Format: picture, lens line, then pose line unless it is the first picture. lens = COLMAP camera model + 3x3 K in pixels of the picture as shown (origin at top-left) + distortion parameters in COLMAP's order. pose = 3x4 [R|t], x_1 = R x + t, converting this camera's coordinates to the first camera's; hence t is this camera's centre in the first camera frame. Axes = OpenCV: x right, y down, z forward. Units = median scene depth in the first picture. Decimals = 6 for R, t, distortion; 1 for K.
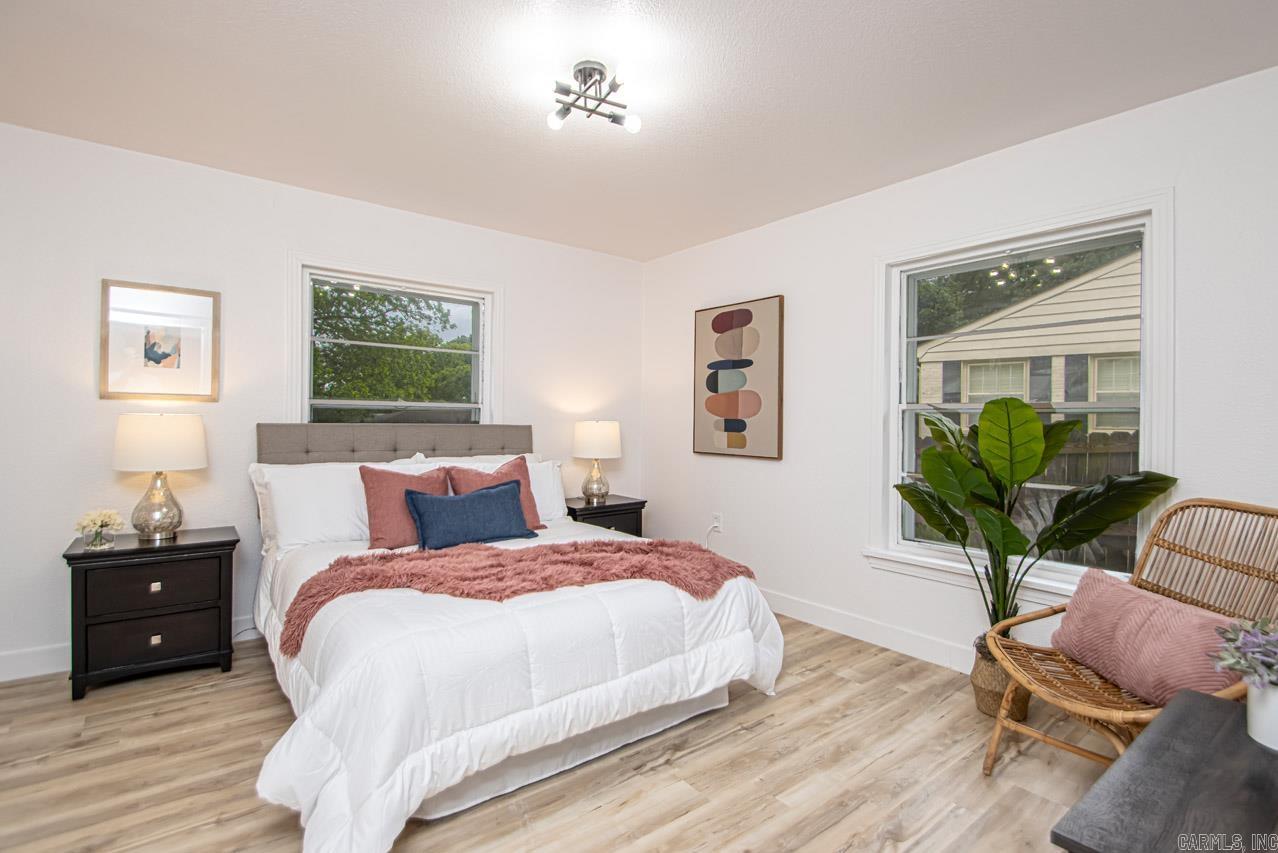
lens RADIAL K [[598.6, 0, 640.1], [0, 598.6, 415.6], [0, 0, 1]] dist [0.001237, -0.000194]
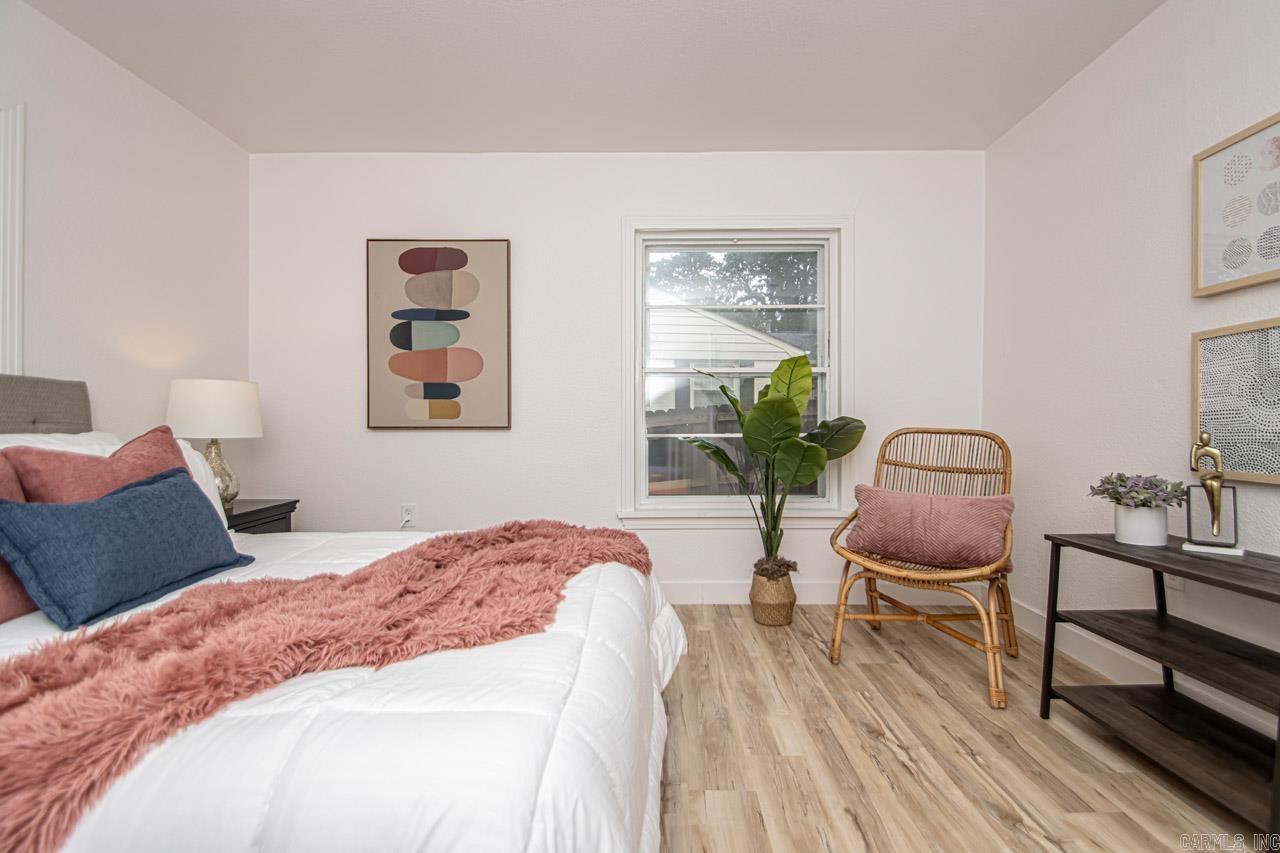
lens RADIAL K [[600.1, 0, 643.0], [0, 600.1, 424.5], [0, 0, 1]] dist [0.015542, -0.018072]
pose [[0.627917, -0.012561, 0.778179, -0.307841], [0.003664, 0.999906, 0.013184, 0.053031], [-0.778272, -0.005427, 0.627904, 0.282829]]
